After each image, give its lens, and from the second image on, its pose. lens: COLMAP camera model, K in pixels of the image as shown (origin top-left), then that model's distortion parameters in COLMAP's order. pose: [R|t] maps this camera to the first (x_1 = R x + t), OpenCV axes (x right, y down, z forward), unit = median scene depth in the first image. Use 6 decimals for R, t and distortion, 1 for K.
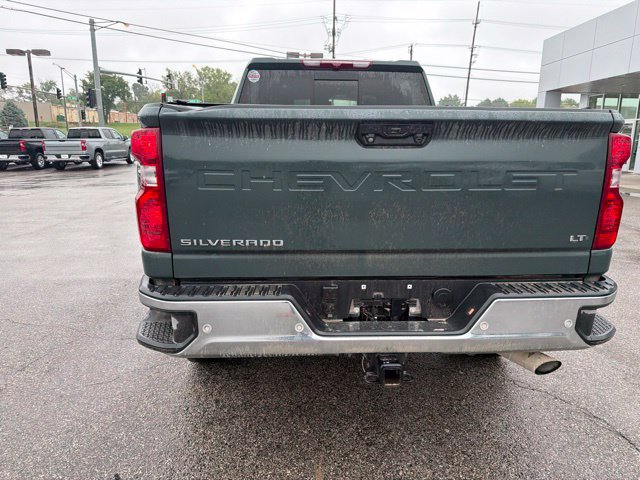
lens RADIAL K [[453.5, 0, 322.1], [0, 453.5, 242.0], [0, 0, 1]] dist [0.078836, -0.104552]
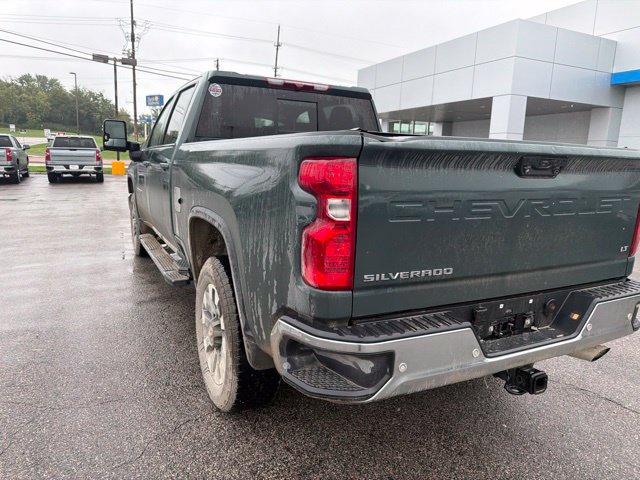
lens RADIAL K [[459.9, 0, 320.9], [0, 459.9, 243.2], [0, 0, 1]] dist [0.034625, -0.044706]
pose [[0.914195, -0.054238, 0.401629, -0.715624], [0.065408, 0.997758, -0.014140, -0.059974], [-0.399962, 0.039197, 0.915693, 0.162676]]
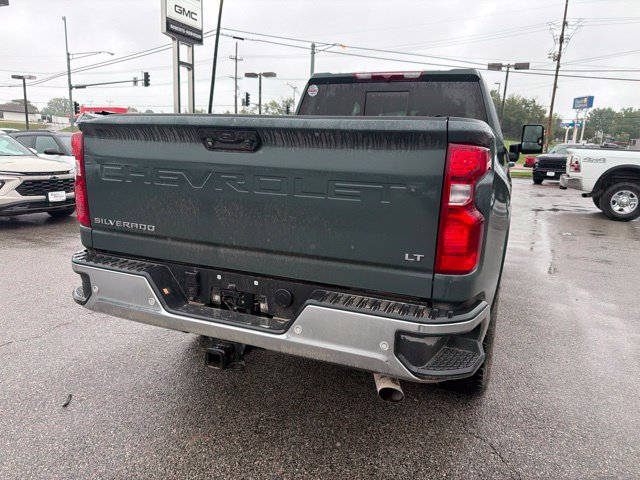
lens RADIAL K [[457.4, 0, 322.2], [0, 457.4, 238.6], [0, 0, 1]] dist [0.058582, -0.078094]
pose [[0.900378, 0.109597, -0.421079, 0.763155], [-0.124758, 0.992150, -0.008532, -0.014651], [0.416838, 0.060215, 0.906984, 0.087574]]
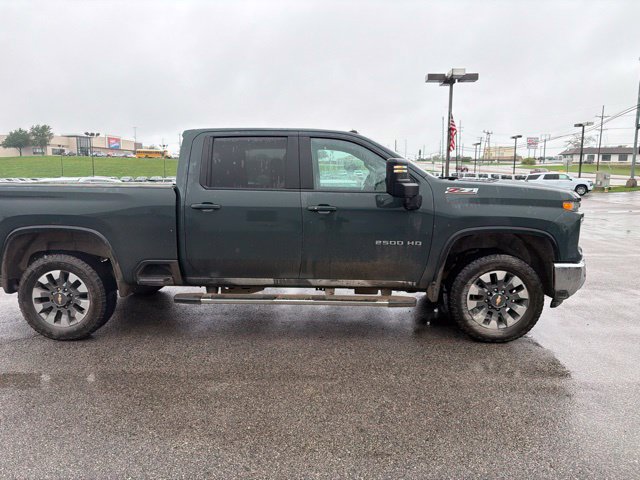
lens RADIAL K [[453.5, 0, 322.1], [0, 453.5, 242.0], [0, 0, 1]] dist [0.078836, -0.104552]
pose [[-0.100627, 0.134760, -0.985756, 2.878570], [-0.221620, 0.962856, 0.154252, -0.799777], [0.969927, 0.233985, -0.067024, 3.132969]]
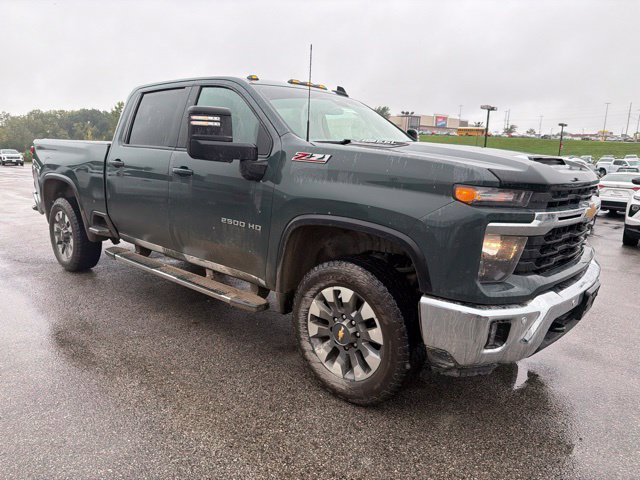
lens RADIAL K [[454.0, 0, 324.2], [0, 454.0, 237.8], [0, 0, 1]] dist [0.073415, -0.100742]
pose [[-0.704325, 0.104113, -0.702201, 1.554130], [-0.195699, 0.922378, 0.333048, -1.118720], [0.682369, 0.371994, -0.629279, 4.700812]]
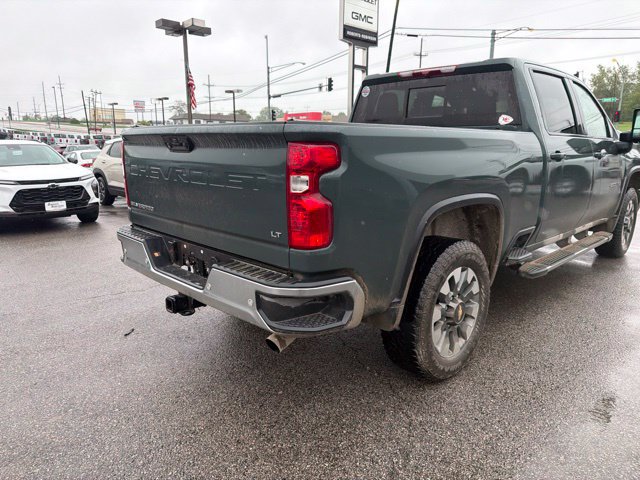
lens RADIAL K [[456.2, 0, 313.8], [0, 456.2, 240.6], [0, 0, 1]] dist [0.066698, -0.094056]
pose [[0.650298, 0.155174, -0.743662, 1.447812], [-0.163560, 0.984557, 0.062413, -0.078550], [0.741863, 0.081046, 0.665636, 0.310705]]
